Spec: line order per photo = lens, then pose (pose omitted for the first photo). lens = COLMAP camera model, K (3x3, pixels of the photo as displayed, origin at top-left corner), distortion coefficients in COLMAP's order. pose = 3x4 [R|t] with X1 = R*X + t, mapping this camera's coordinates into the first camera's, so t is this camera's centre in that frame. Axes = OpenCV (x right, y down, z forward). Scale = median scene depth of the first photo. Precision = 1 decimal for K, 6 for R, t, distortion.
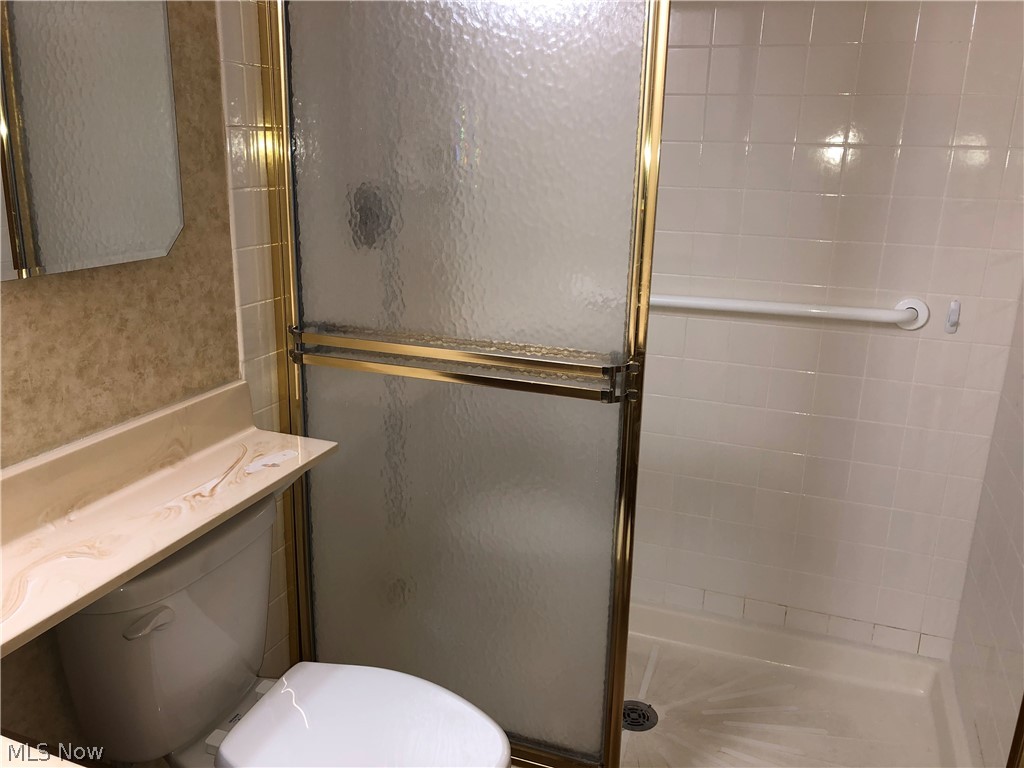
lens RADIAL K [[847.2, 0, 514.3], [0, 847.2, 377.2], [0, 0, 1]] dist [0.038029, -0.004849]
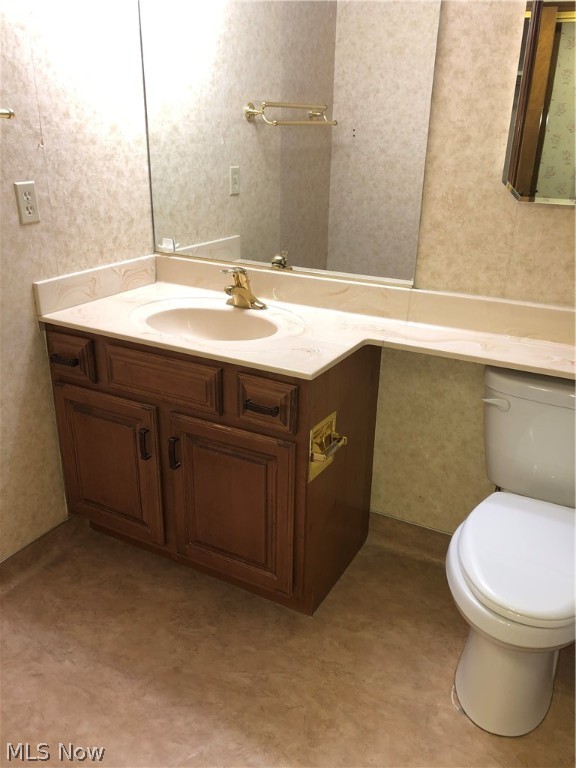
lens RADIAL K [[635.4, 0, 288.0], [0, 635.4, 384.0], [0, 0, 1]] dist [0.038029, -0.004849]
pose [[-0.136363, 0.348215, -0.927443, 0.765754], [-0.289762, 0.881227, 0.373467, -0.106720], [0.947335, 0.319665, -0.019267, 0.511661]]
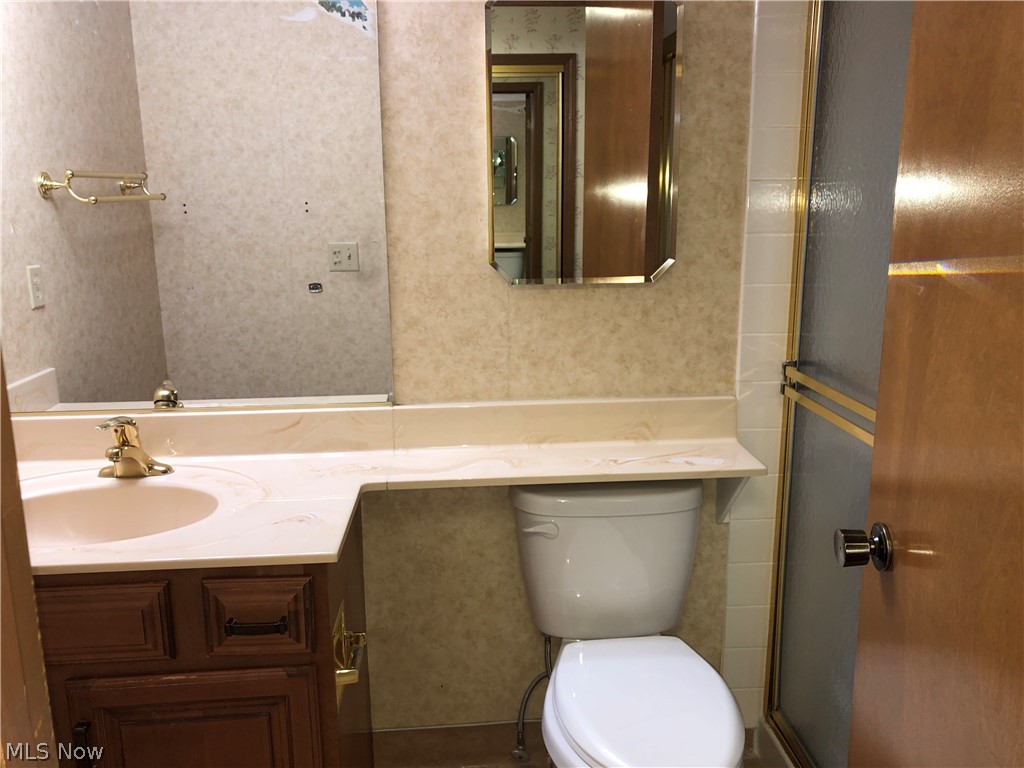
lens RADIAL K [[844.4, 0, 500.4], [0, 844.4, 381.5], [0, 0, 1]] dist [0.108707, -0.111967]
pose [[0.400802, 0.171767, -0.899919, 0.680224], [-0.225933, 0.970462, 0.084607, -0.049064], [0.887870, 0.169411, 0.427771, 0.248548]]
